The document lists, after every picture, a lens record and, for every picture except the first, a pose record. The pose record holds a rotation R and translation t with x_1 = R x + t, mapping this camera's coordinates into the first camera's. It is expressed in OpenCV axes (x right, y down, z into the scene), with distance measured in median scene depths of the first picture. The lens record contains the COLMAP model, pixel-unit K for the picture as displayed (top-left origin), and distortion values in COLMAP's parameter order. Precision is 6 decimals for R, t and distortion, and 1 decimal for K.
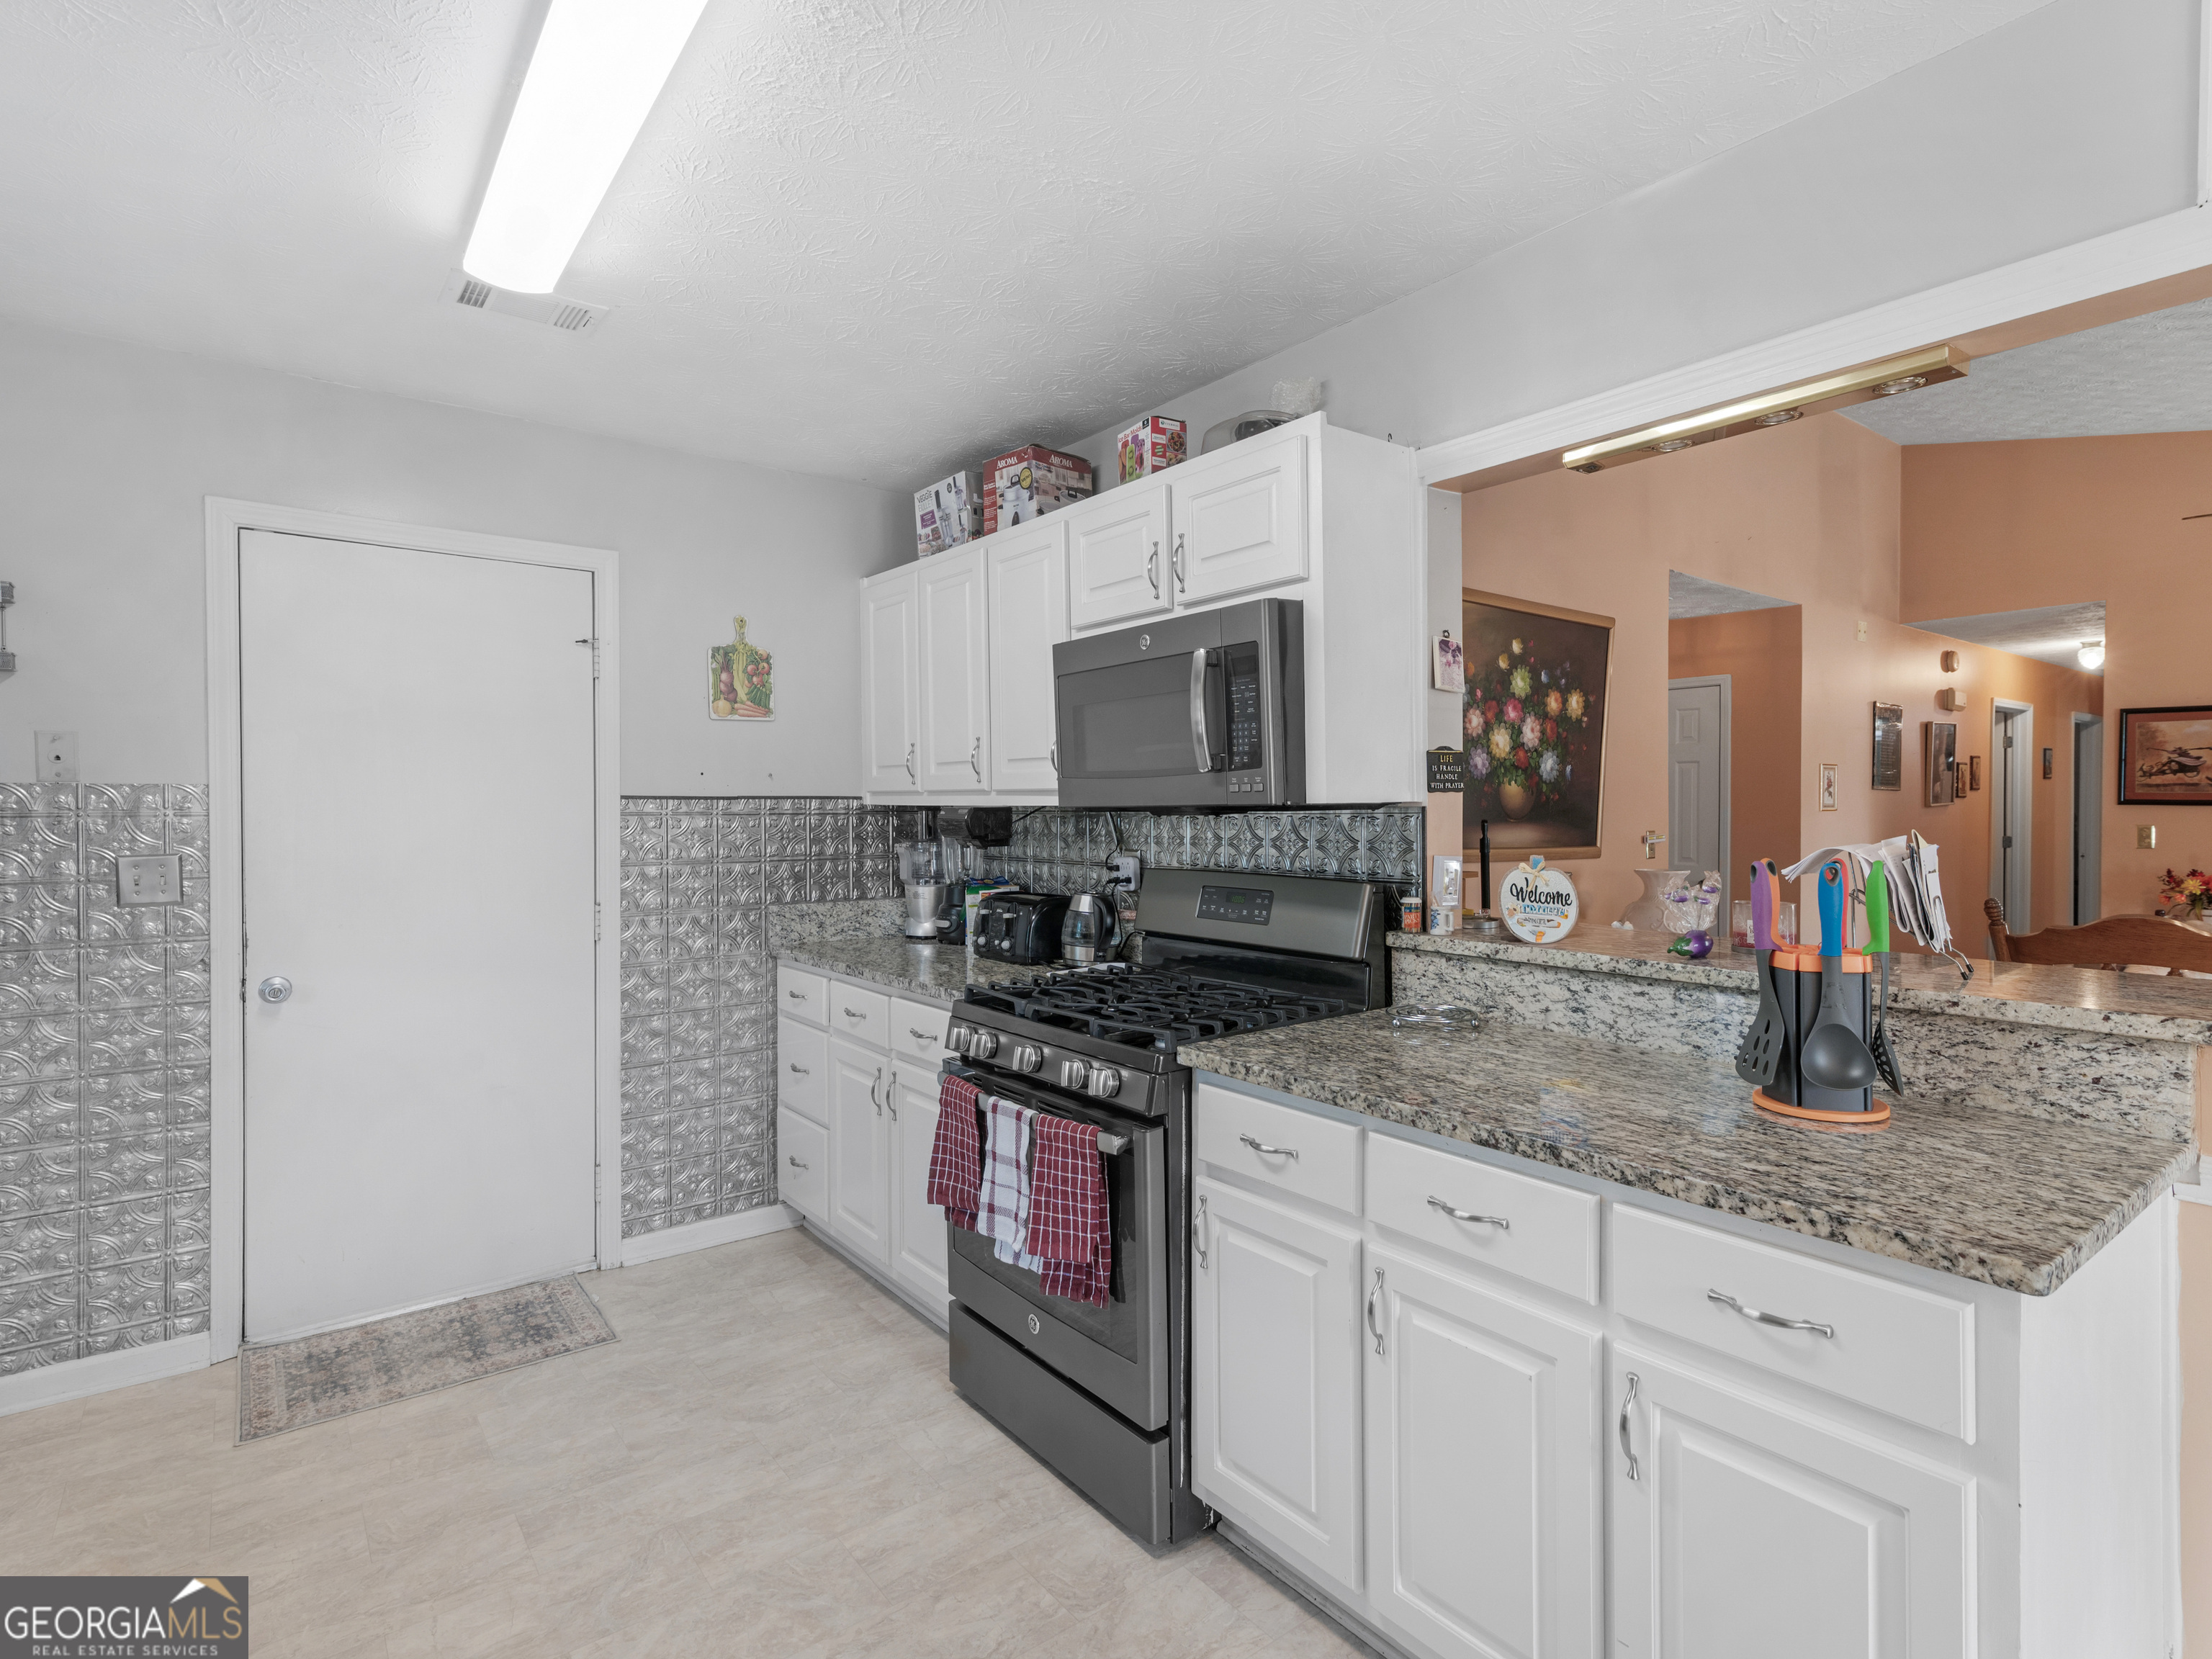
lens RADIAL K [[1126.4, 0, 1114.4], [0, 1126.4, 826.2], [0, 0, 1]] dist [0.020422, -0.000161]
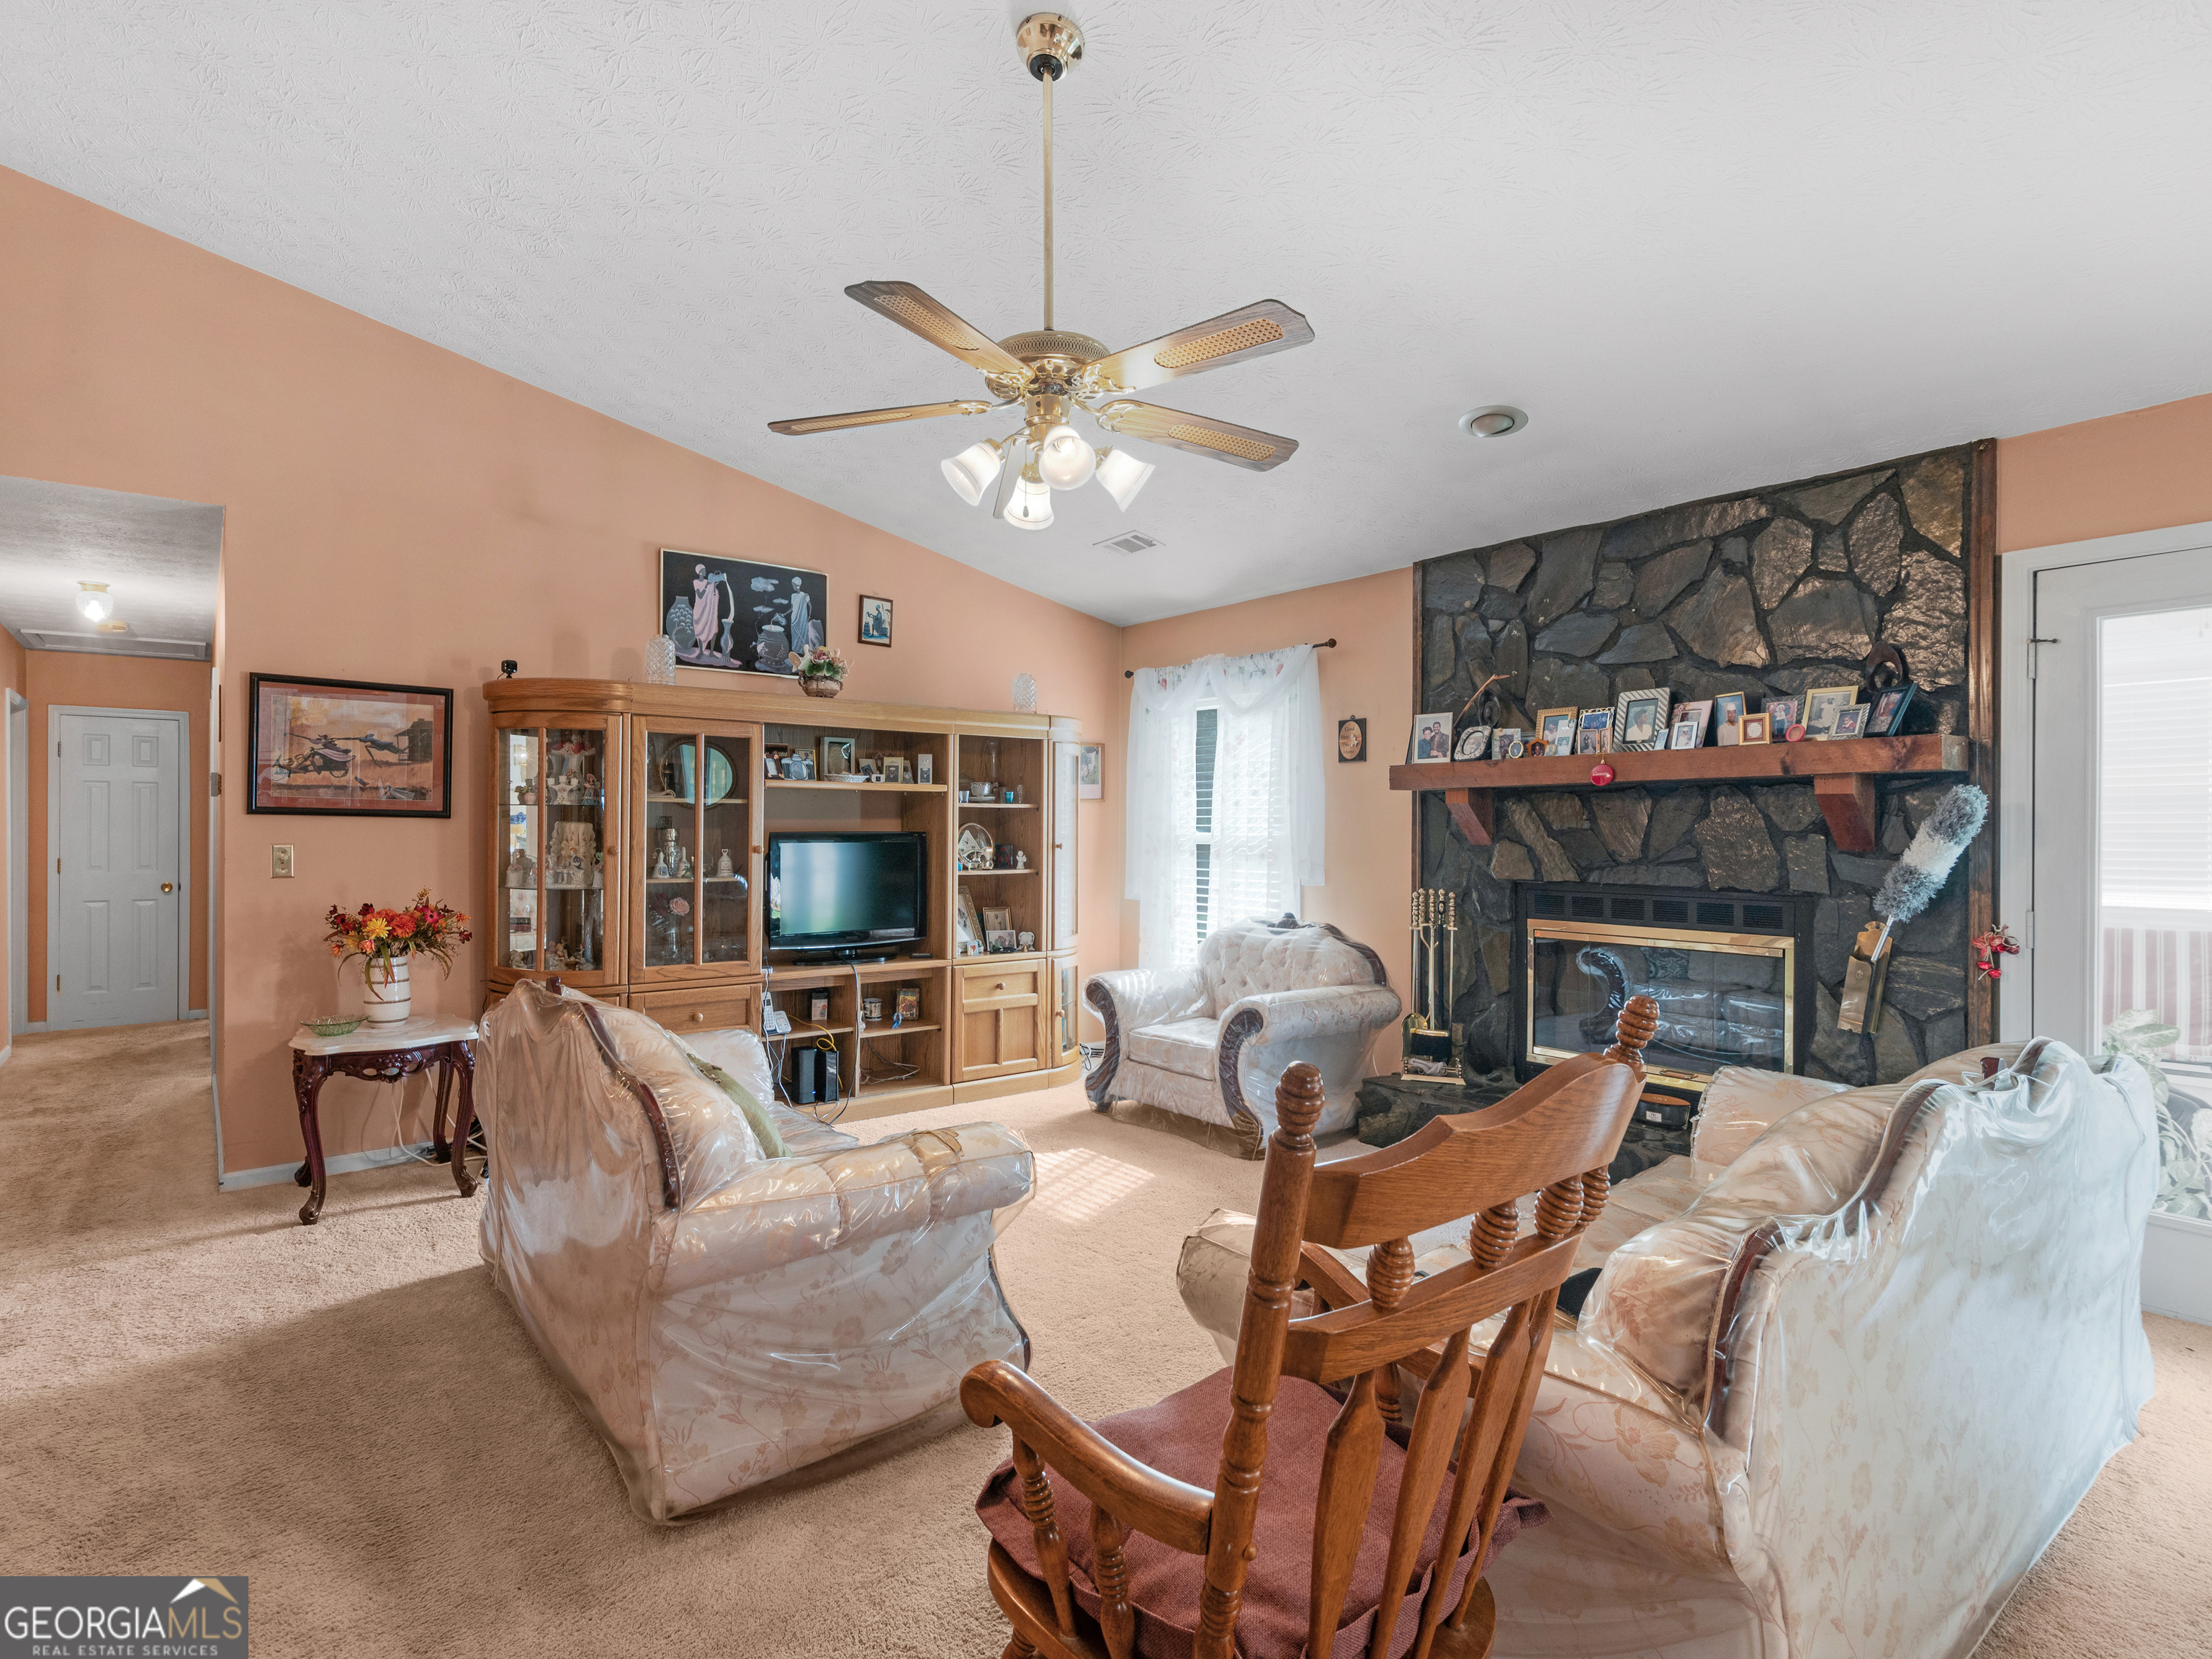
lens RADIAL K [[1126.4, 0, 1035.1], [0, 1126.4, 832.2], [0, 0, 1]] dist [0.020422, -0.000161]
pose [[0.024623, -0.001872, 0.999695, 0.318322], [0.018620, 0.999826, 0.001414, -0.001176], [-0.999523, 0.018580, 0.024654, 0.744424]]
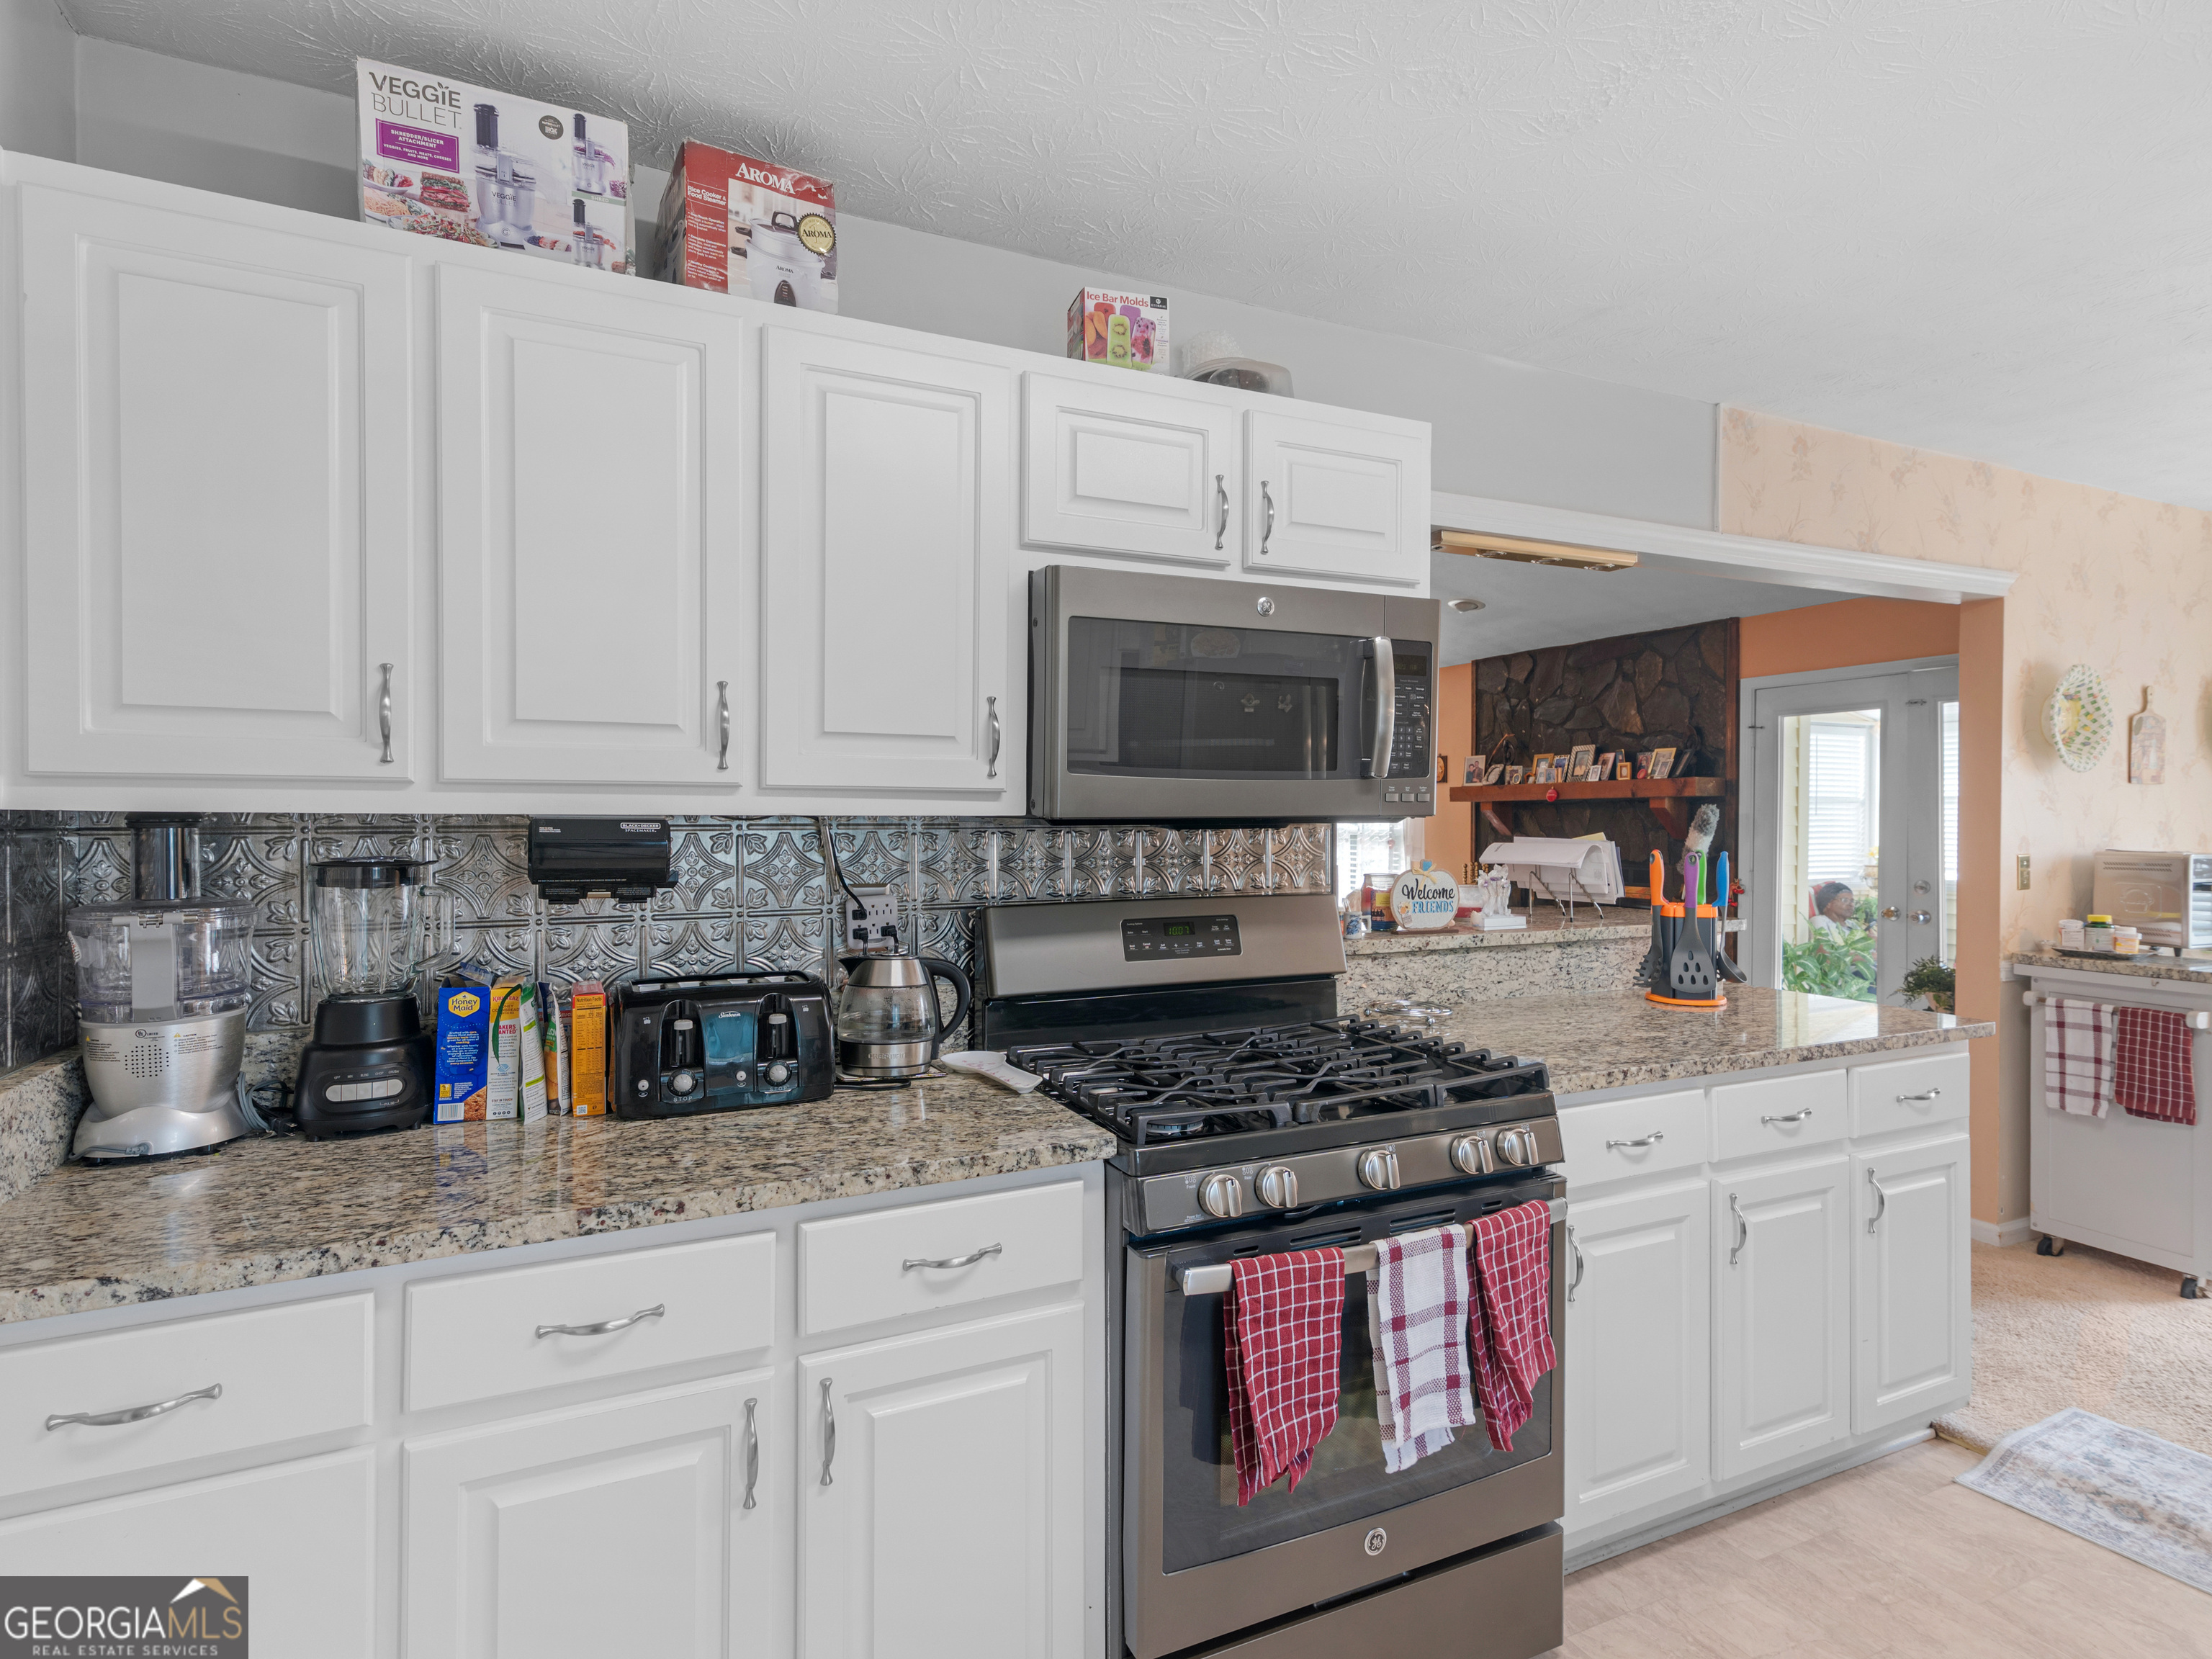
lens RADIAL K [[1126.4, 0, 1082.0], [0, 1126.4, 825.2], [0, 0, 1]] dist [0.020422, -0.000161]
pose [[0.227282, -0.005751, 0.973812, -0.474090], [0.017227, 0.999850, 0.001884, -0.010011], [-0.973677, 0.016347, 0.227347, 0.590506]]
